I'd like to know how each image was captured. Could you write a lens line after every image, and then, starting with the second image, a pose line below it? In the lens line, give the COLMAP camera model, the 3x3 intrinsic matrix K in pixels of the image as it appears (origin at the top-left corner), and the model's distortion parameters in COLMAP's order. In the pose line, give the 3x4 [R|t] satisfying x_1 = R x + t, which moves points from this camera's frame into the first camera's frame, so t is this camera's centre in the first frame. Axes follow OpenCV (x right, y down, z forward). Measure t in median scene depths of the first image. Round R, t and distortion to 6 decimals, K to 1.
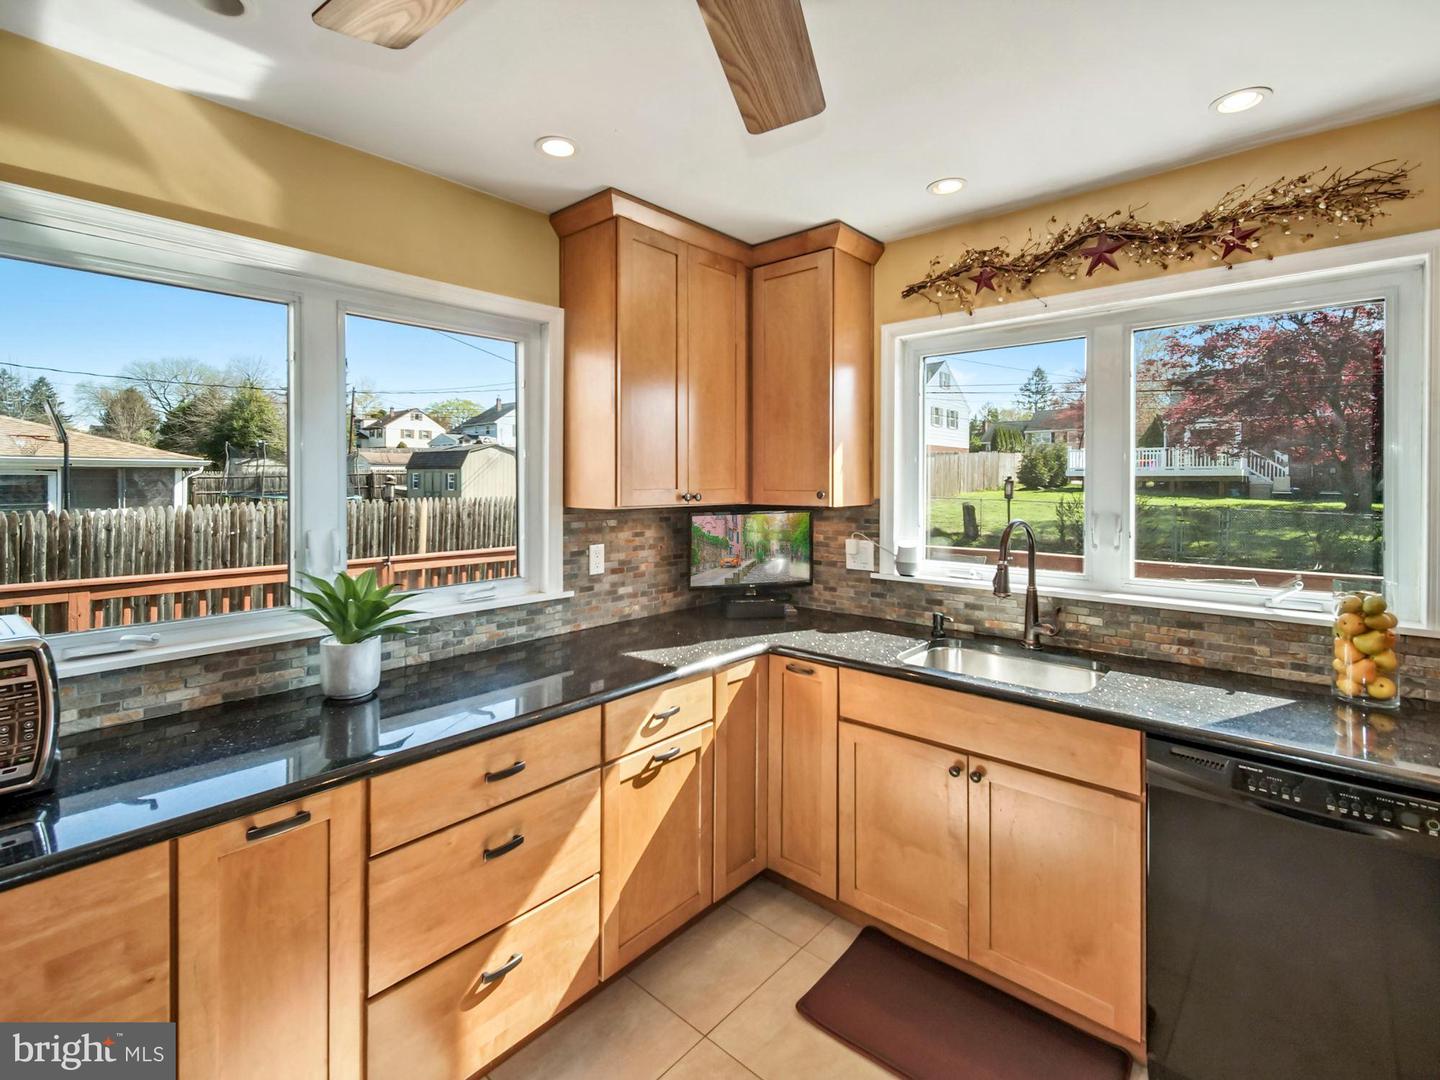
lens RADIAL K [[672.3, 0, 709.7], [0, 672.3, 482.8], [0, 0, 1]] dist [0.022082, -0.011569]
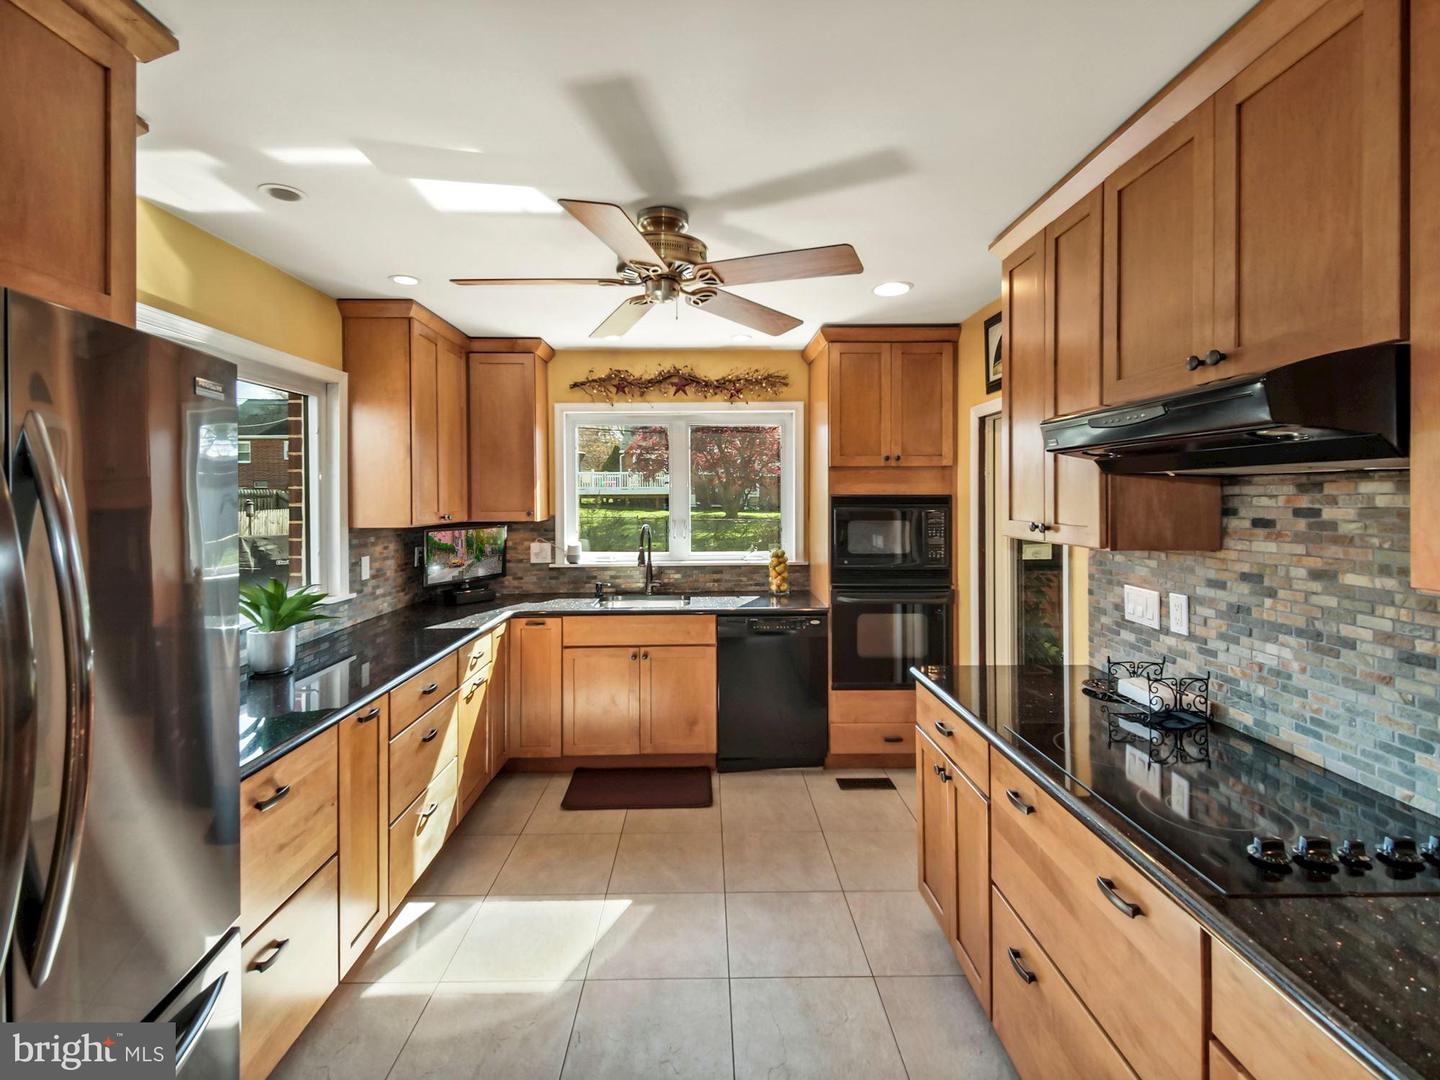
lens RADIAL K [[670.0, 0, 718.5], [0, 670.0, 502.7], [0, 0, 1]] dist [0.020754, -0.011327]
pose [[0.725808, -0.011278, 0.687805, -0.590285], [0.009055, 0.999936, 0.006841, -0.014193], [-0.687838, 0.001263, 0.725863, -0.415753]]
